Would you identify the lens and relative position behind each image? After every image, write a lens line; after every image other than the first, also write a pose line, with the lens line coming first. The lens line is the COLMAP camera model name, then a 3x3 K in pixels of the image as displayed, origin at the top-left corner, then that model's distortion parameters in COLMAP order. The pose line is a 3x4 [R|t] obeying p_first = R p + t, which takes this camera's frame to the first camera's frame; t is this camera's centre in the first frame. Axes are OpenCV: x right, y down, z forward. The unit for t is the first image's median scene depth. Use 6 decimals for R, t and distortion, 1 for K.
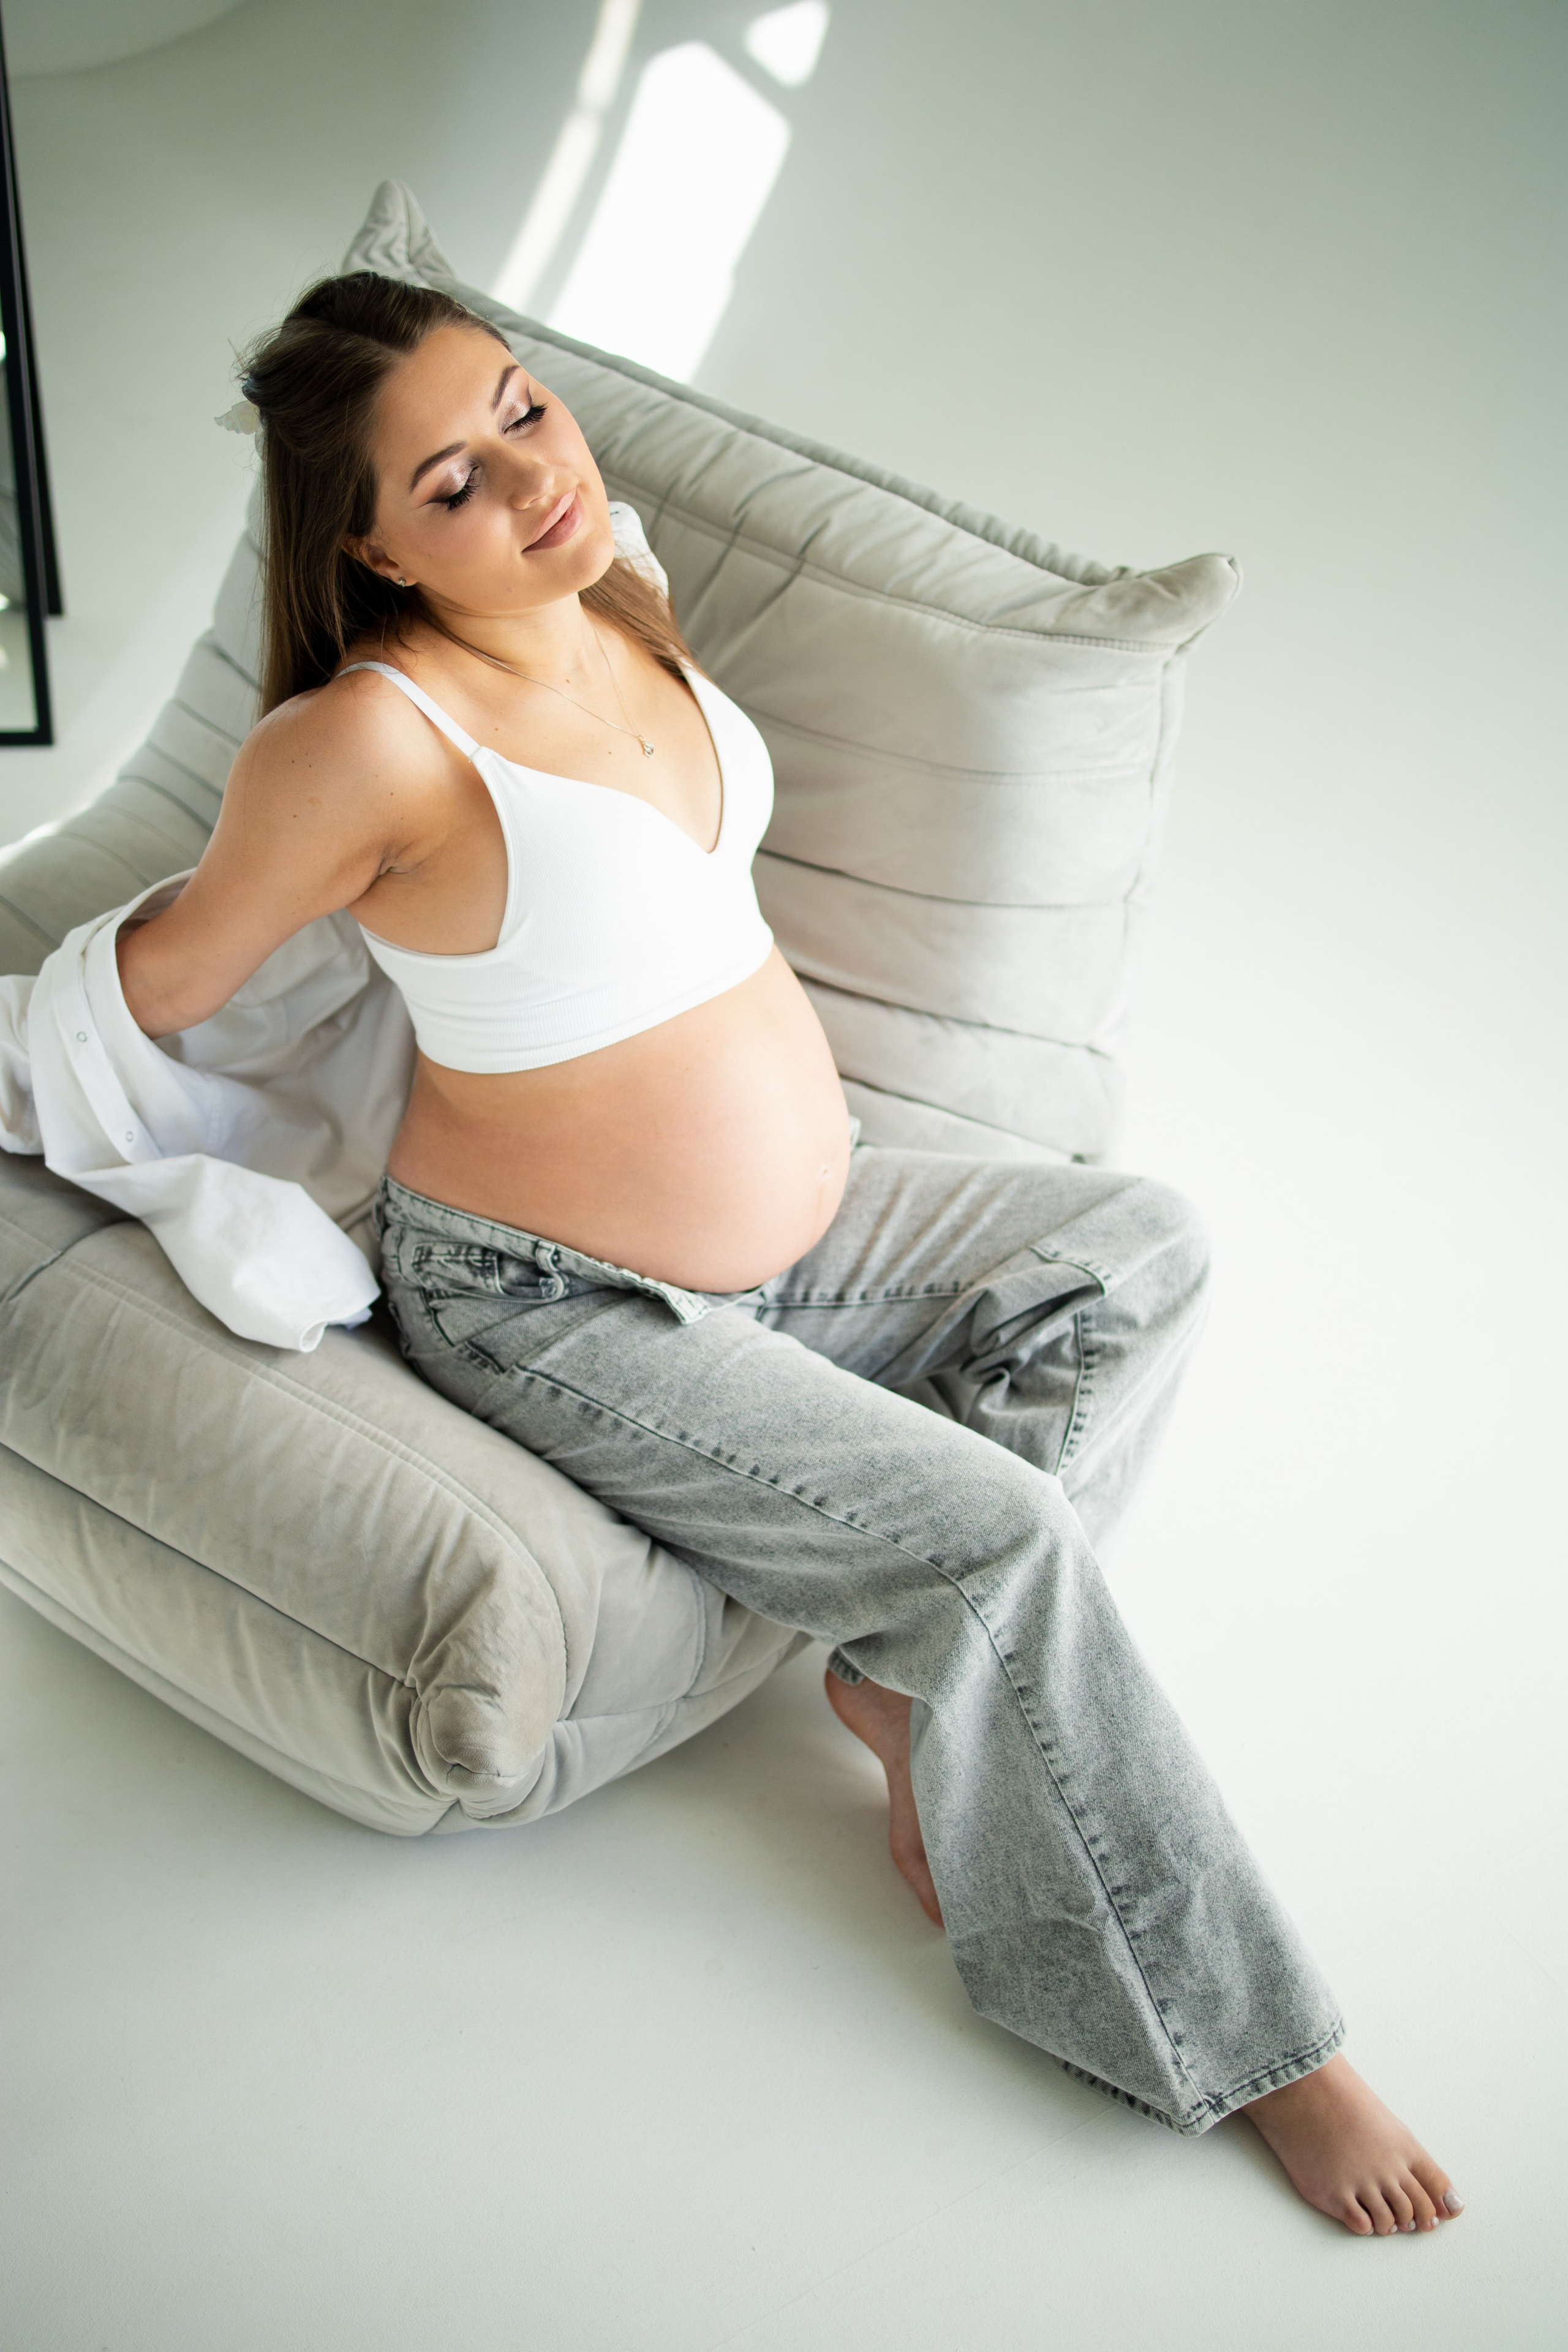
lens RADIAL K [[2265.7, 0, 882.8], [0, 2265.7, 1176.9], [0, 0, 1]] dist [-0.003900, -0.002355]
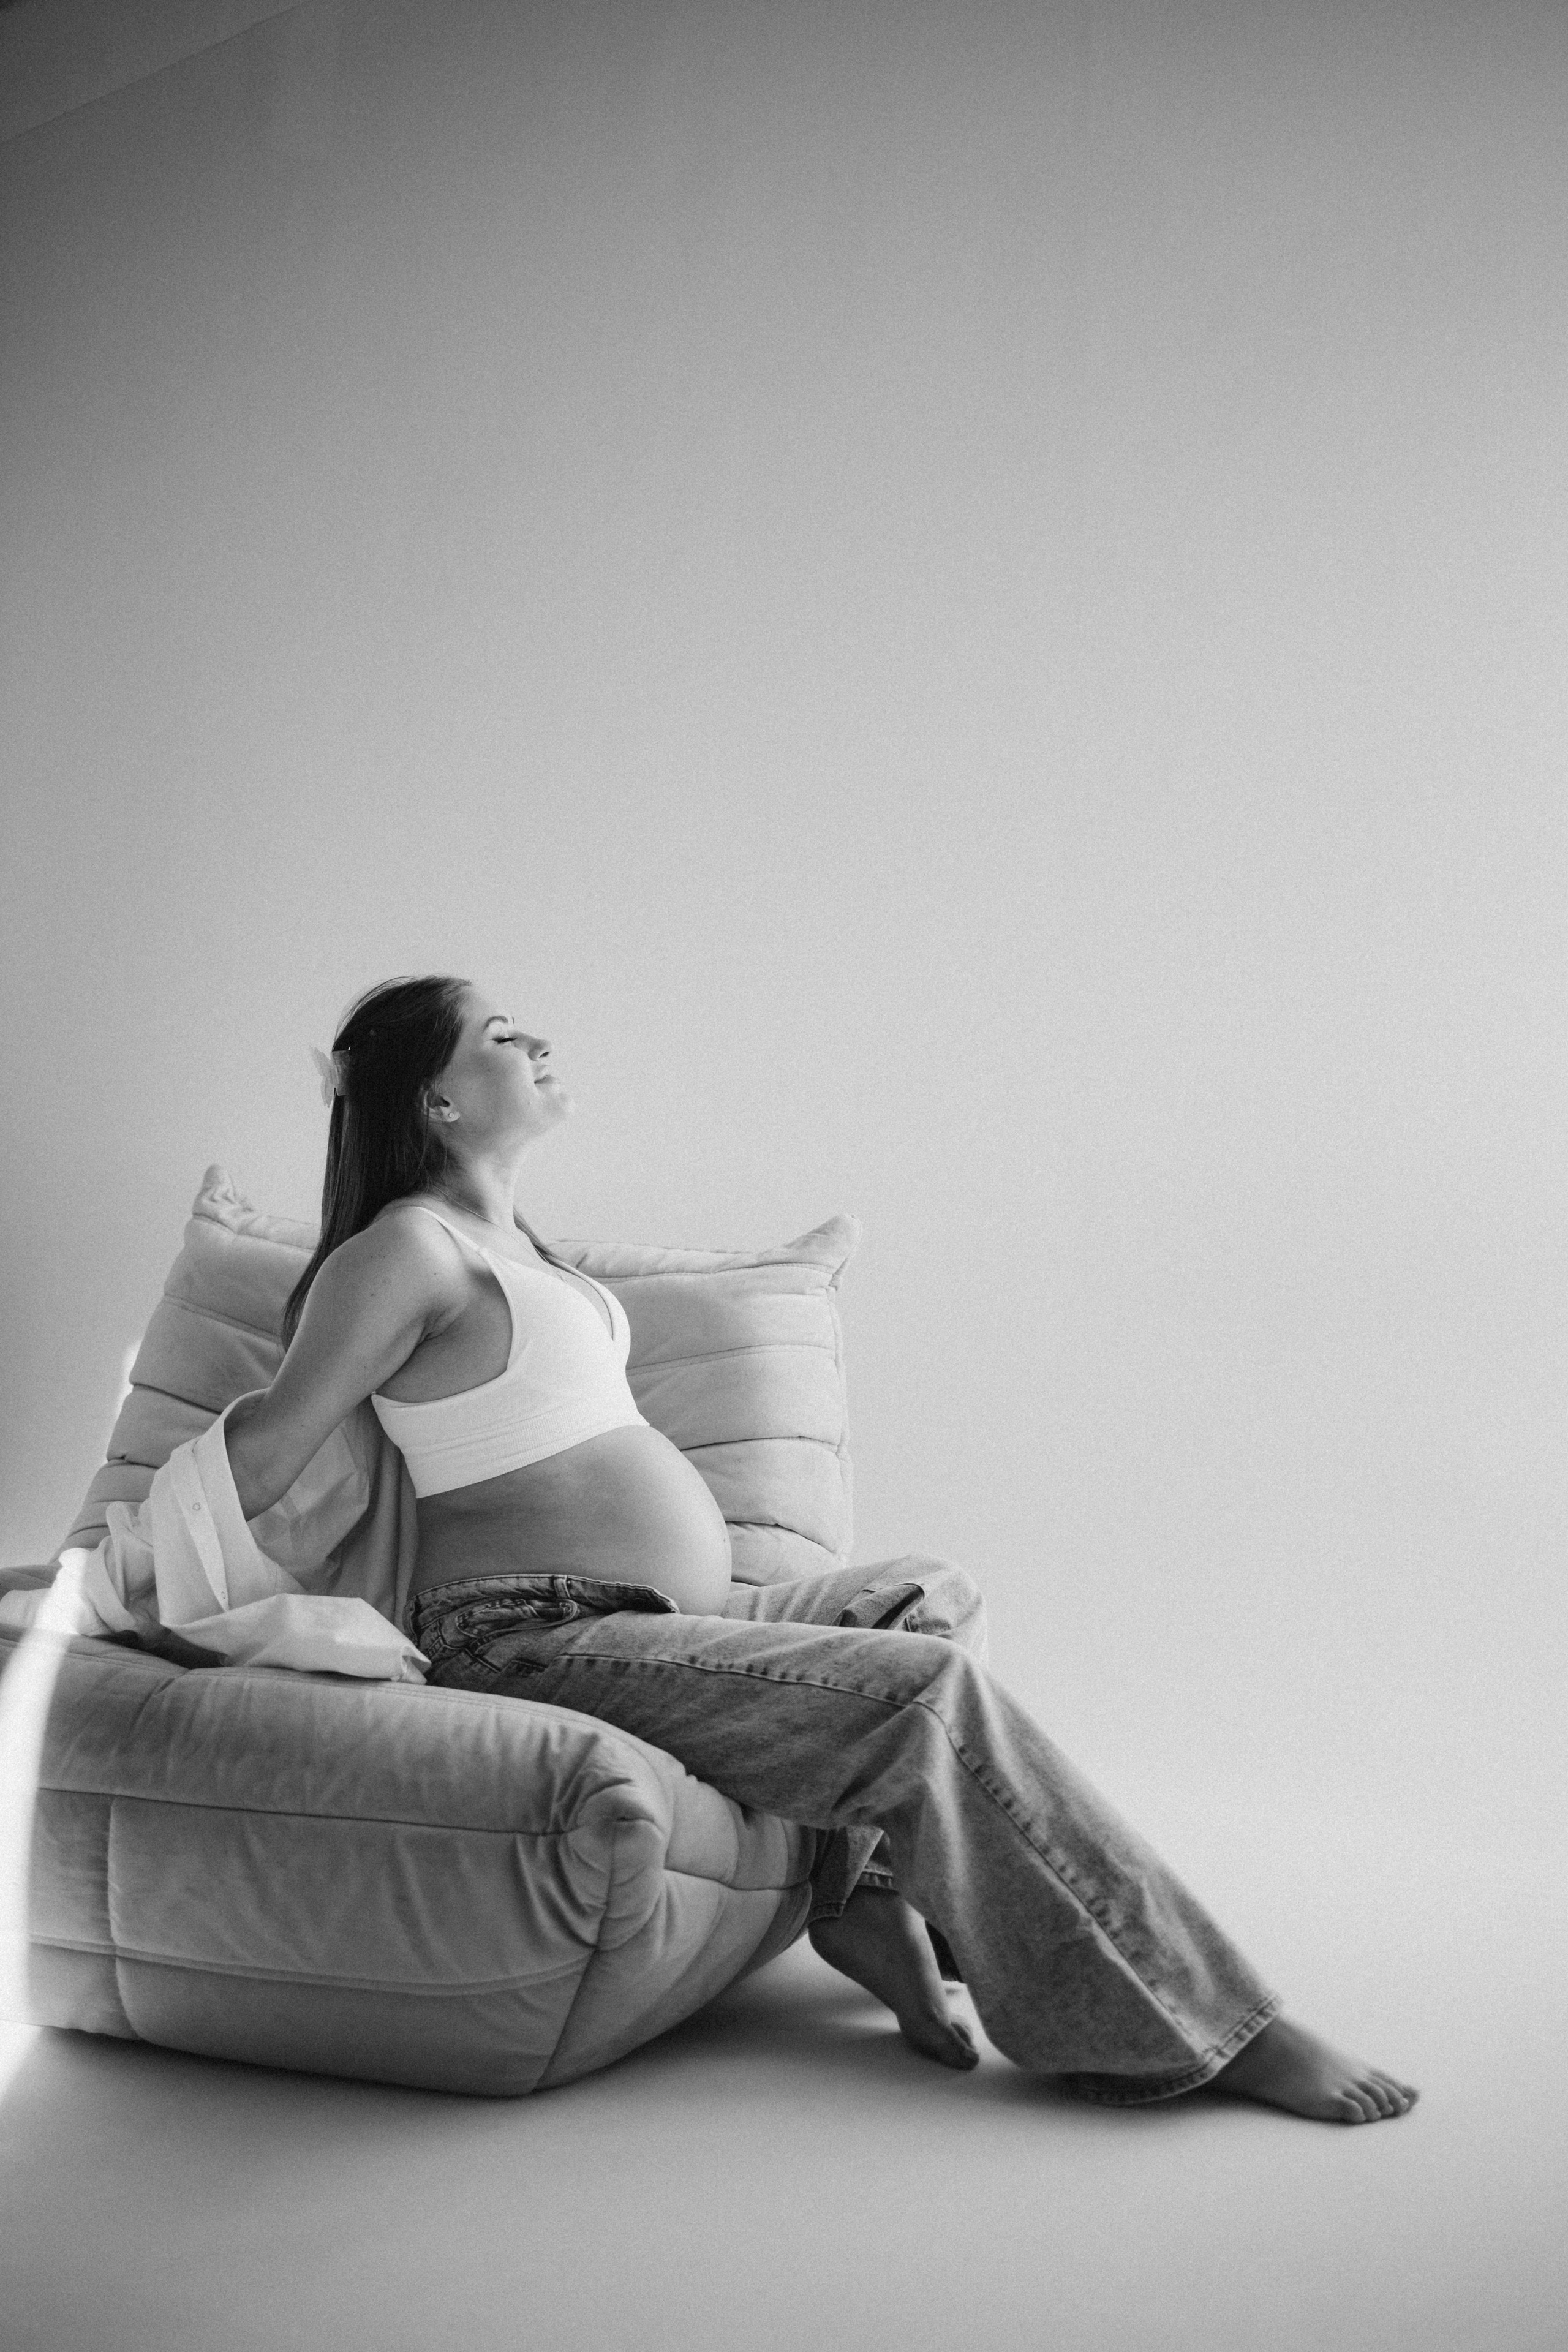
lens RADIAL K [[2336.5, 0, 784.0], [0, 2336.5, 1176.0], [0, 0, 1]] dist [0.102665, -0.656377]
pose [[0.941318, -0.085987, 0.326384, -0.478858], [0.283271, 0.727040, -0.625436, 0.813102], [-0.183516, 0.681189, 0.708734, -0.235756]]
